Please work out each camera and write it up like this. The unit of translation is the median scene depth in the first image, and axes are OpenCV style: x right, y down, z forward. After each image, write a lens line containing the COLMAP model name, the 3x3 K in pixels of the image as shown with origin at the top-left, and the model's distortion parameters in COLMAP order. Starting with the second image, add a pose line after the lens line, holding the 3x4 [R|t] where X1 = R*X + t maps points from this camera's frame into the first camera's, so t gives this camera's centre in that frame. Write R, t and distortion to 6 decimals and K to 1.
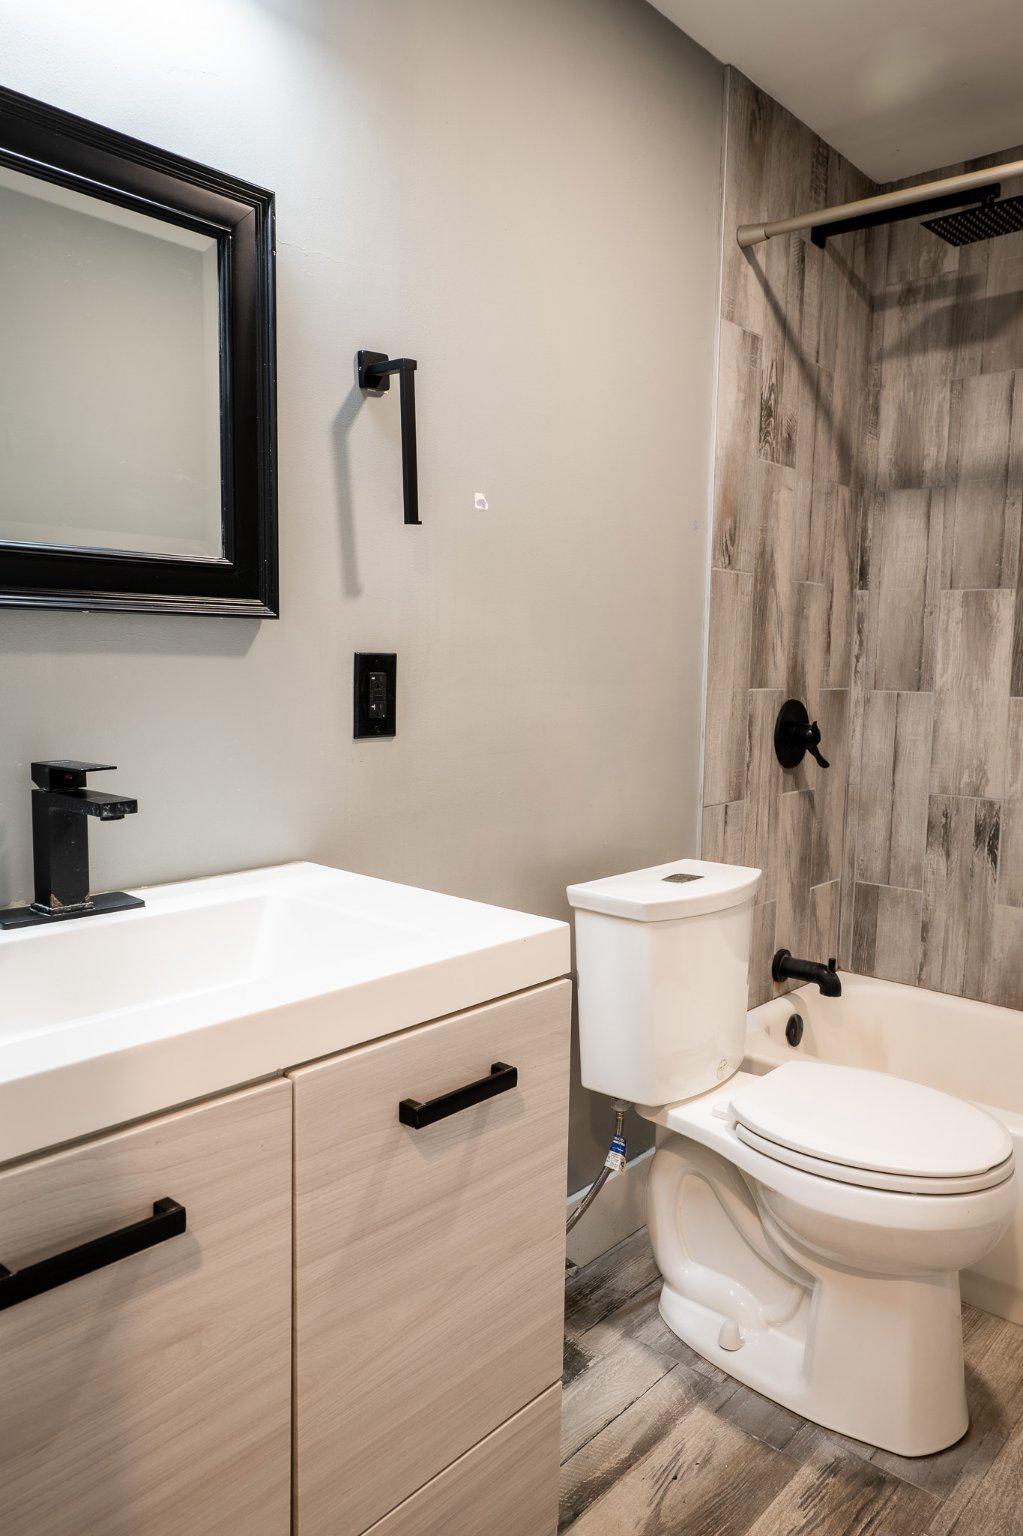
lens RADIAL K [[1089.0, 0, 516.5], [0, 1089.0, 775.5], [0, 0, 1]] dist [0.003026, 0.000629]
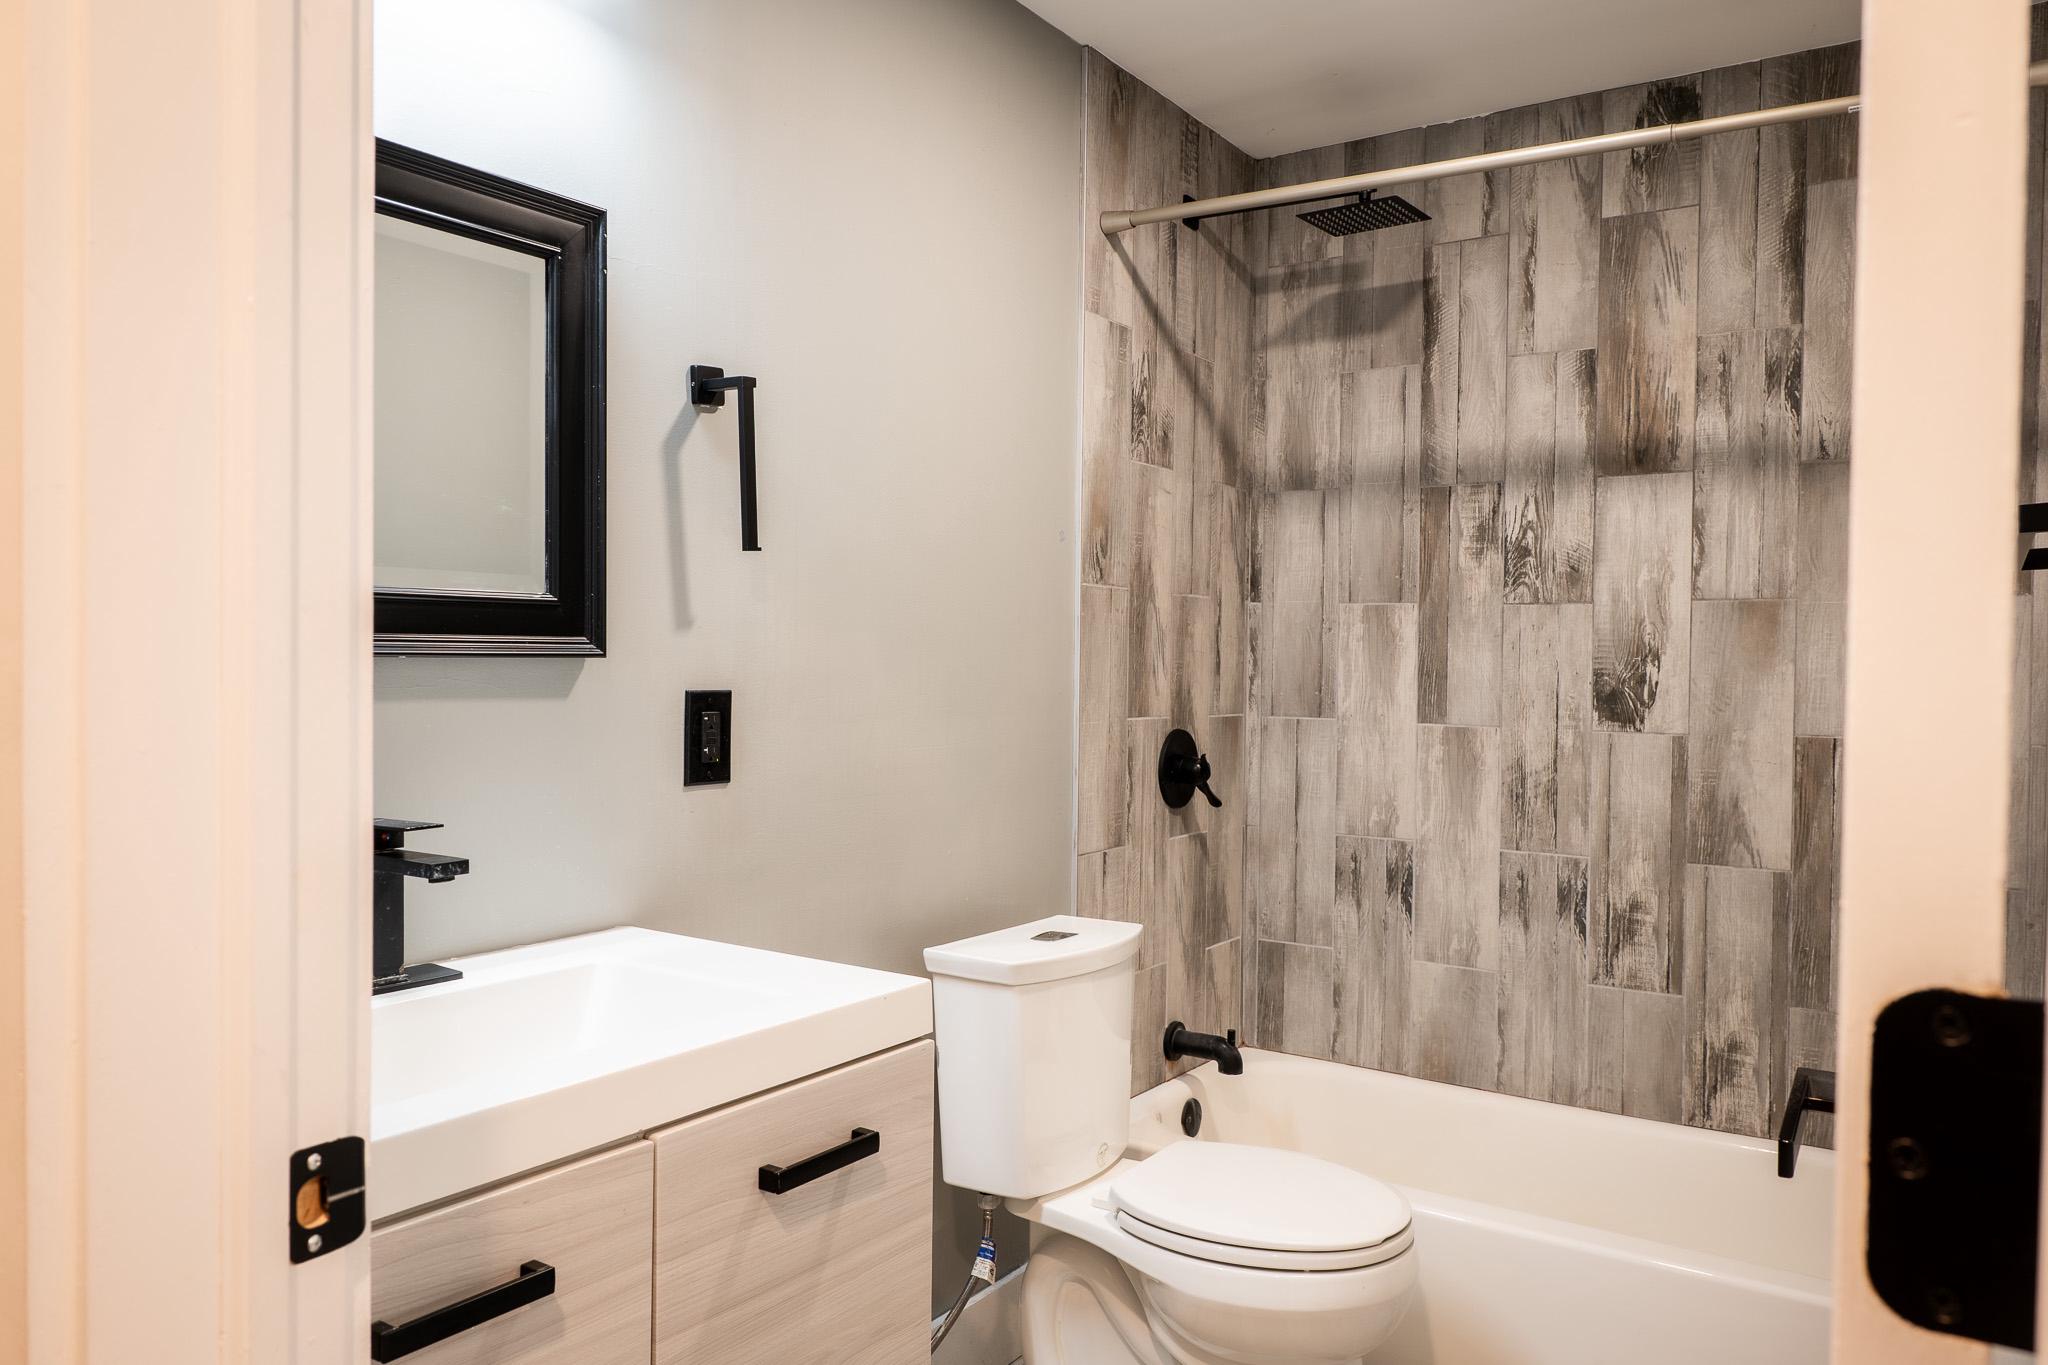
lens RADIAL K [[1452.0, 0, 1018.5], [0, 1452.0, 689.9], [0, 0, 1]] dist [0.003026, 0.000629]
pose [[0.992803, -0.008306, 0.119469, -0.017546], [0.018810, 0.996025, -0.087067, -0.003574], [-0.118271, 0.088688, 0.989013, -0.203574]]
